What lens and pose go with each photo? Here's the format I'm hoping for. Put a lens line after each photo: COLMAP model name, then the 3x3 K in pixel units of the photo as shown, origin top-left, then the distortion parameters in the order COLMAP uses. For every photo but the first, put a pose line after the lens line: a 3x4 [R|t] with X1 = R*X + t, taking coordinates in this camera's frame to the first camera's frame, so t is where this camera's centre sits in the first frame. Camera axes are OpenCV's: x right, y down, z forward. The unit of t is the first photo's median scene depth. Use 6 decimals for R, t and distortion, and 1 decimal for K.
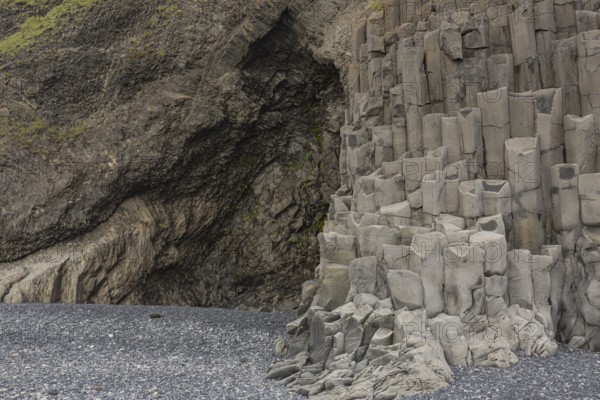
lens RADIAL K [[554.7, 0, 298.2], [0, 554.7, 200.0], [0, 0, 1]] dist [0.017717, 0.000000]
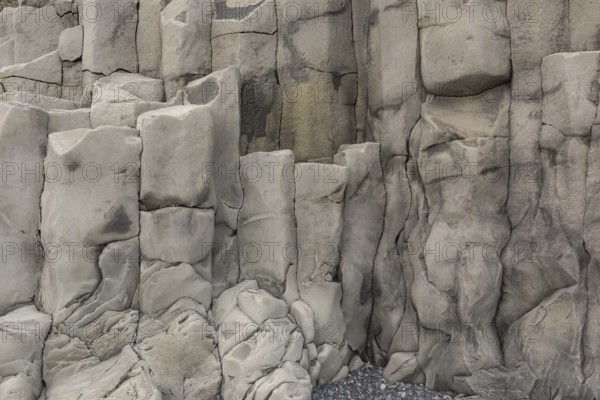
lens RADIAL K [[554.7, 0, 295.9], [0, 554.7, 198.2], [0, 0, 1]] dist [0.017717, 0.000000]
pose [[0.999454, 0.007609, 0.032155, 0.392412], [-0.009899, 0.997377, 0.071696, 0.092858], [-0.031526, -0.071975, 0.996908, 0.568528]]
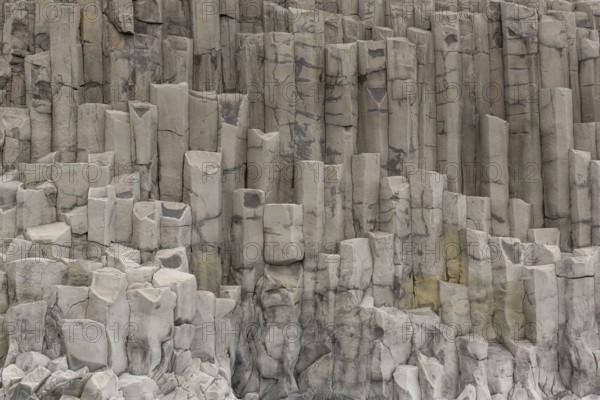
lens RADIAL K [[1067.6, 0, 297.8], [0, 1067.6, 198.8], [0, 0, 1]] dist [0.019648, 0.000000]
pose [[0.776321, 0.055674, 0.627874, -0.473121], [-0.072689, 0.997354, 0.001439, -0.057687], [-0.626133, -0.046756, 0.778313, -0.294754]]
